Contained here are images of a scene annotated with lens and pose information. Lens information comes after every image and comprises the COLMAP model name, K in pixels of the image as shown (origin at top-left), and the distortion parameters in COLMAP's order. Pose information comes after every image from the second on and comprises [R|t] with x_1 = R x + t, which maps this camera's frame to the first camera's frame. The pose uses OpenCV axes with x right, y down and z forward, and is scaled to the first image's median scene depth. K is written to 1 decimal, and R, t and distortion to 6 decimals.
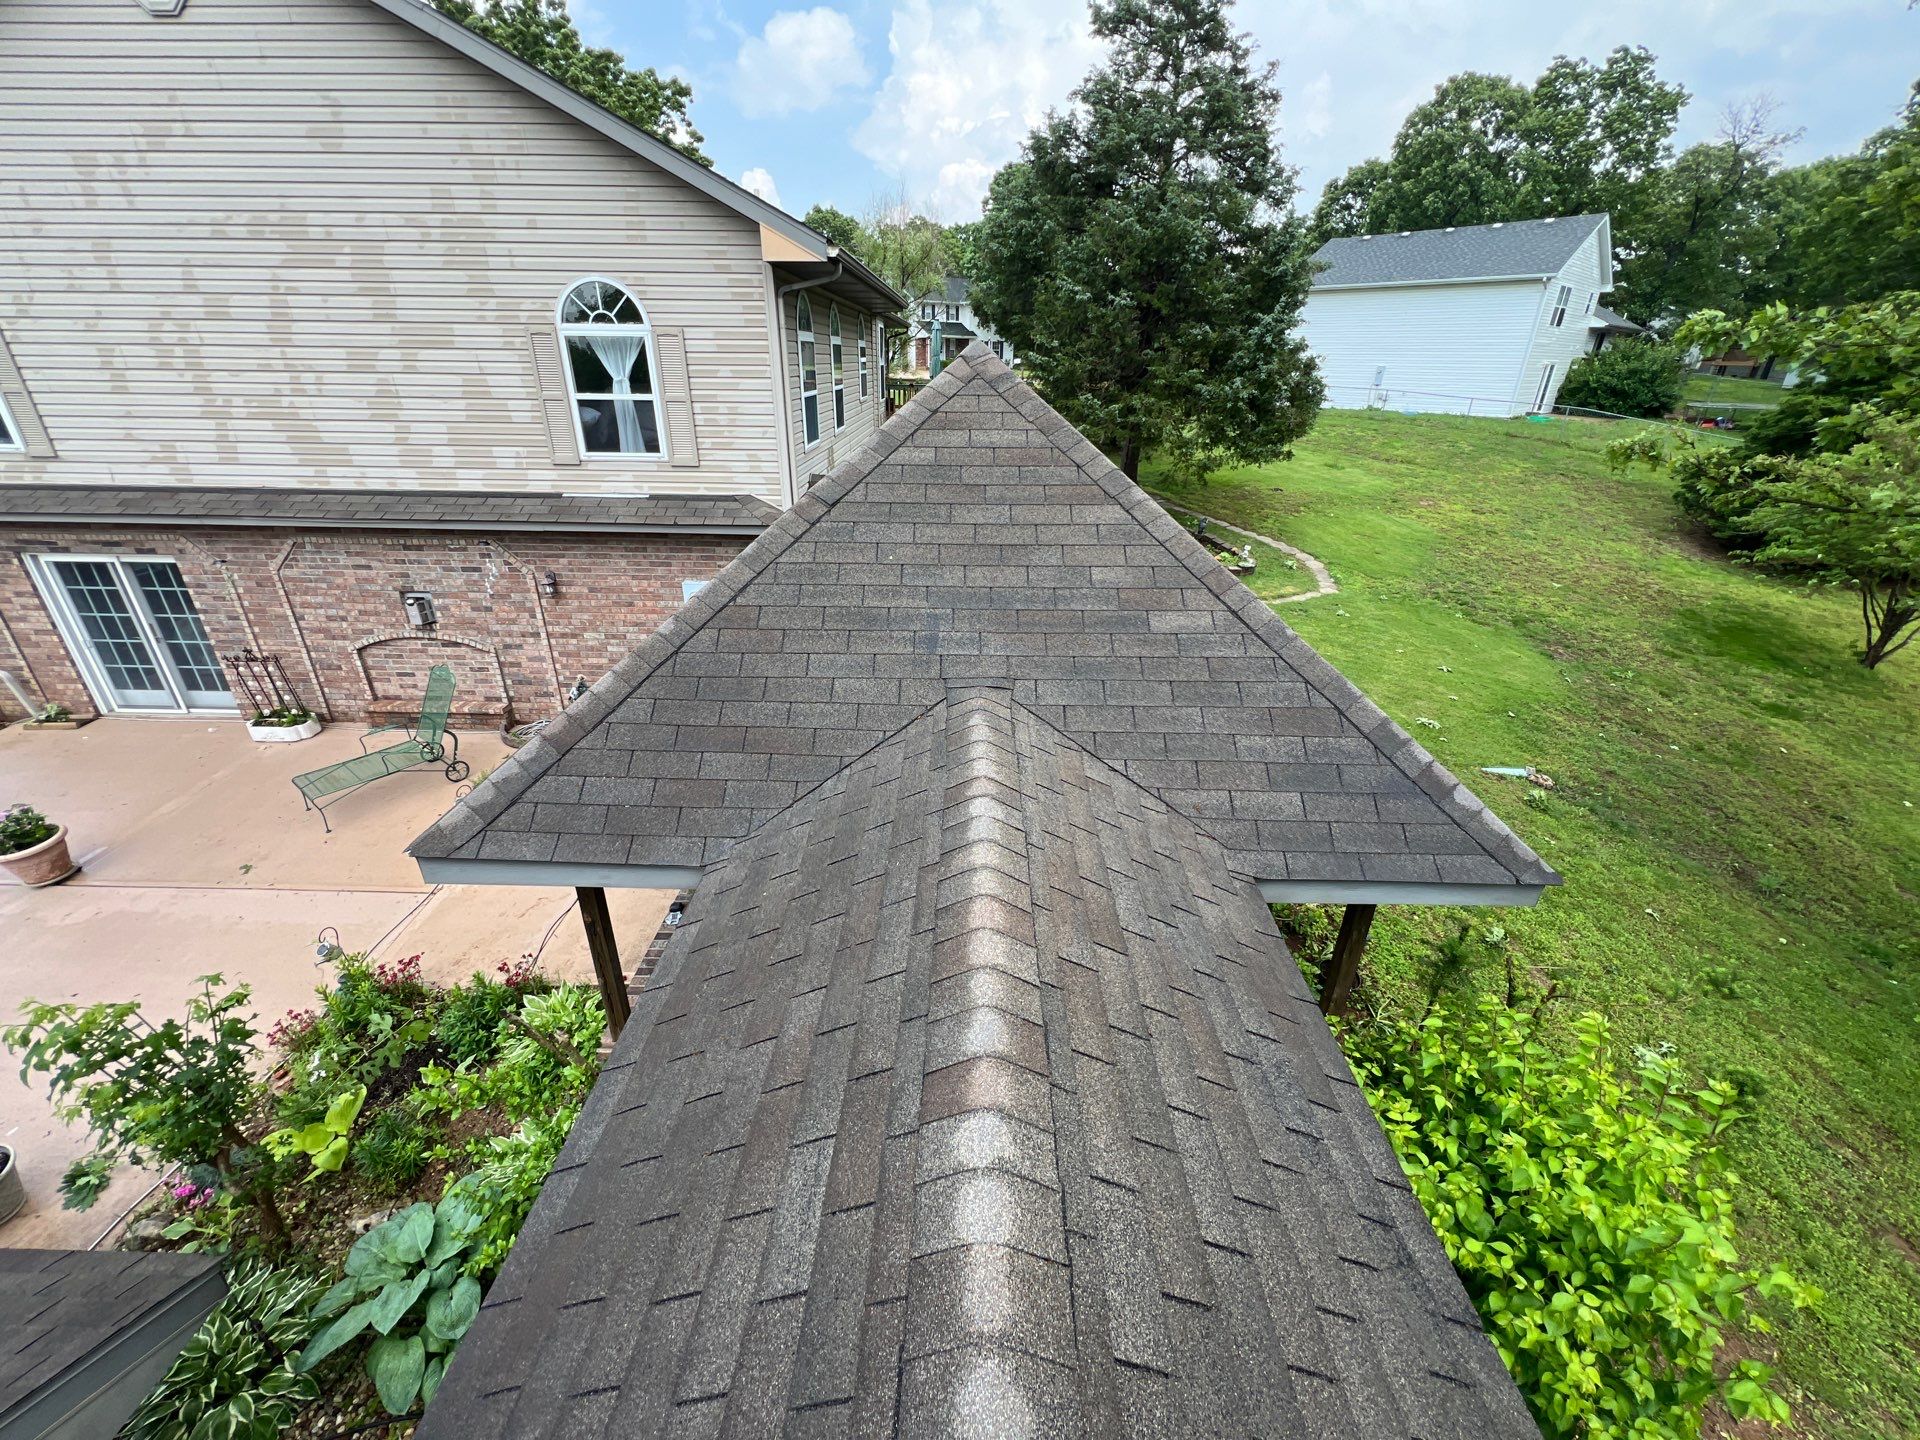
lens RADIAL K [[770.5, 0, 965.0], [0, 770.5, 723.5], [0, 0, 1]] dist [-0.000959, -0.000926]
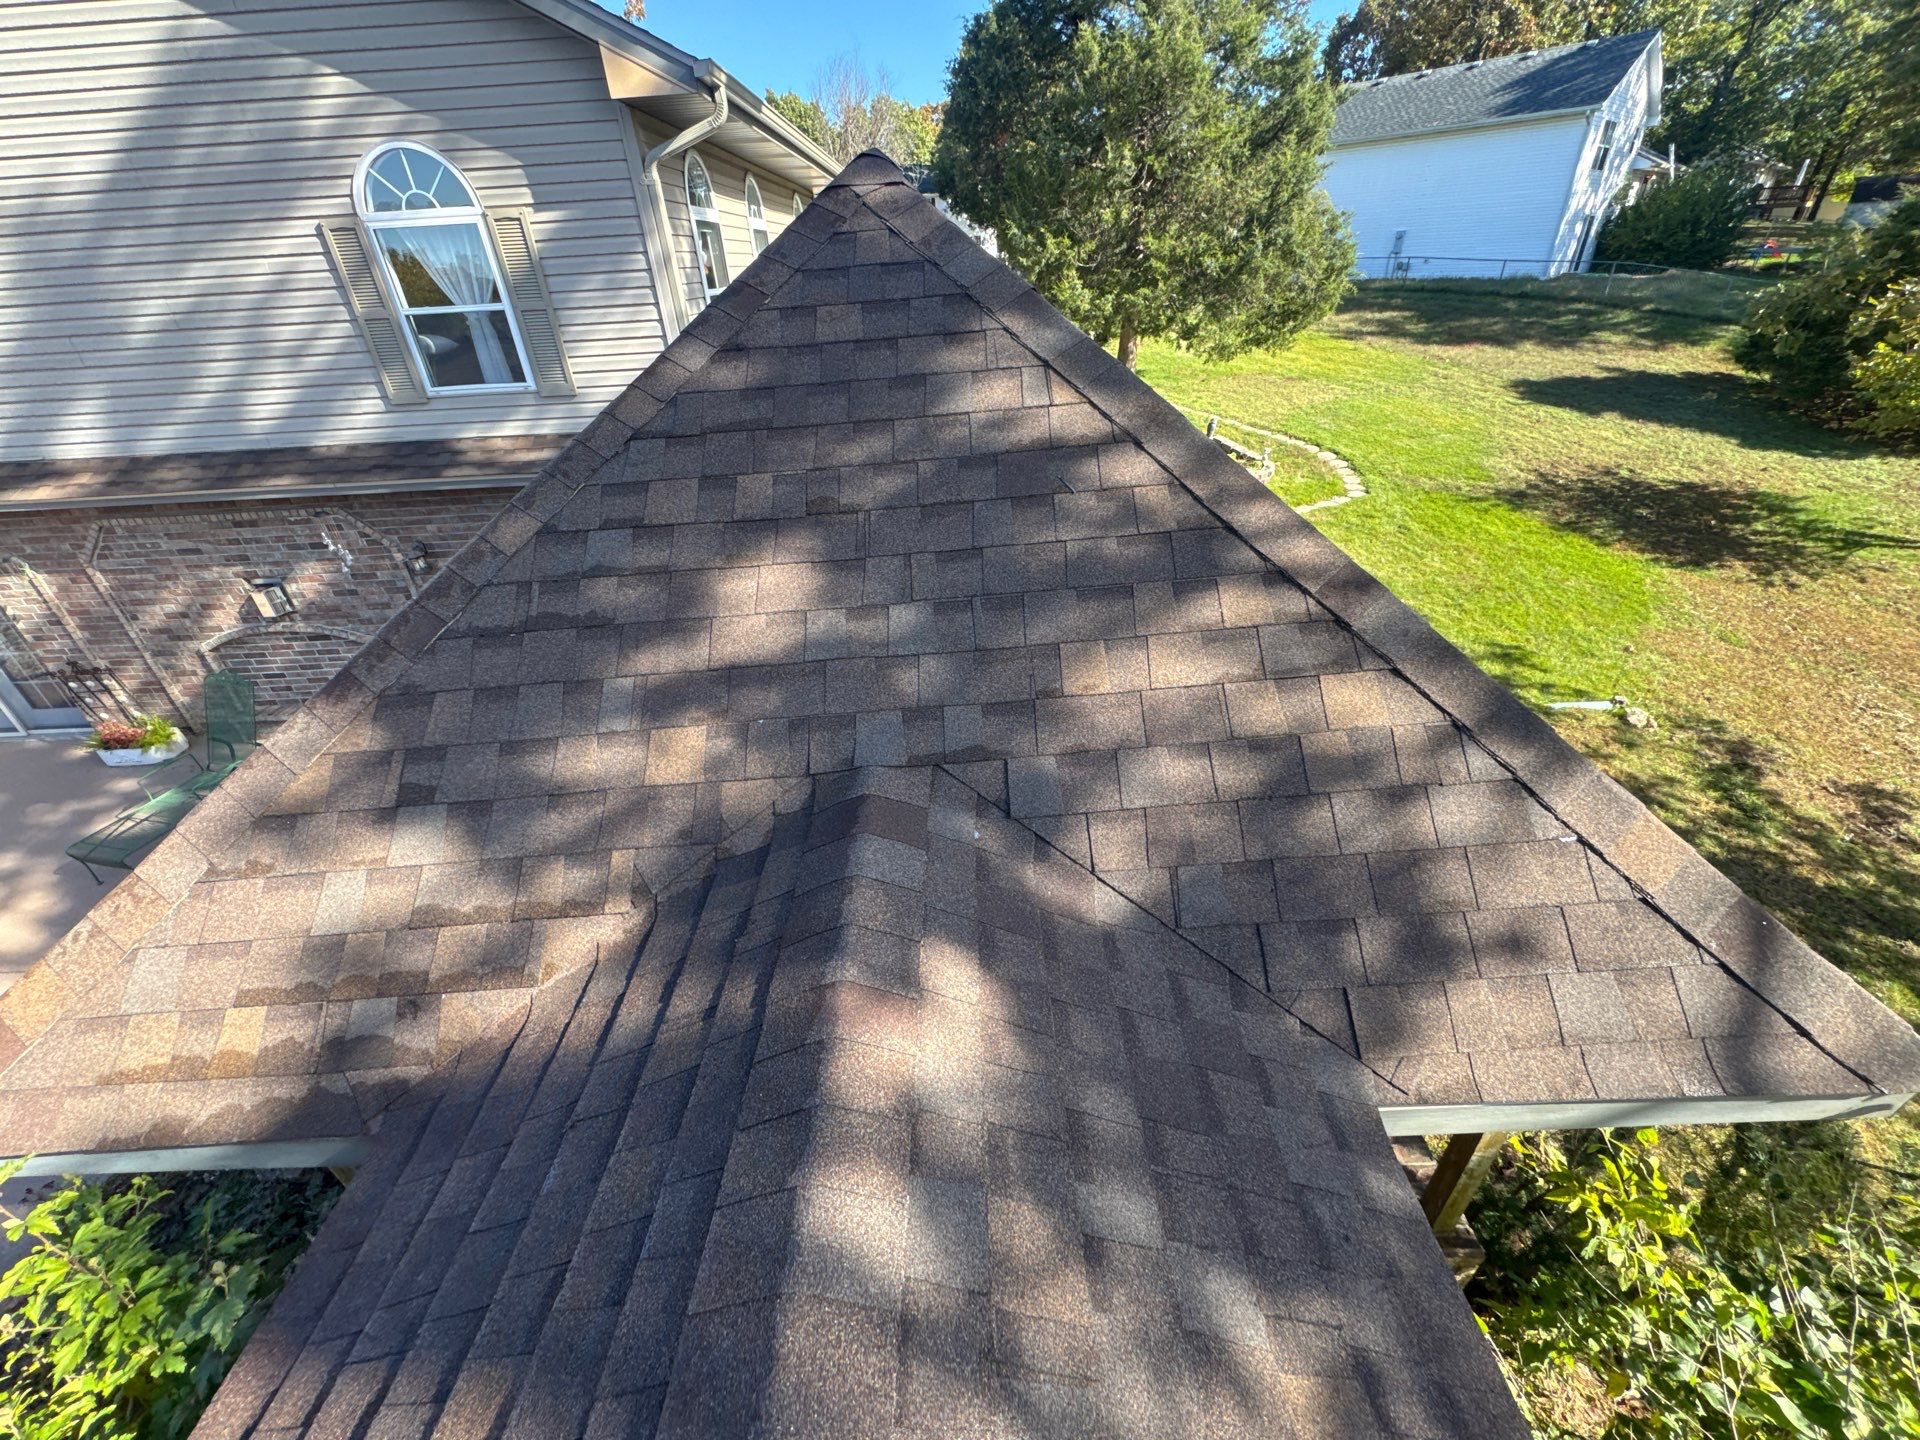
lens RADIAL K [[770.5, 0, 965.0], [0, 770.5, 723.5], [0, 0, 1]] dist [-0.000959, -0.000926]
pose [[0.998007, -0.060673, -0.017316, 0.040278], [0.062108, 0.993035, 0.100123, -0.051735], [0.011121, -0.100999, 0.994824, 0.175942]]
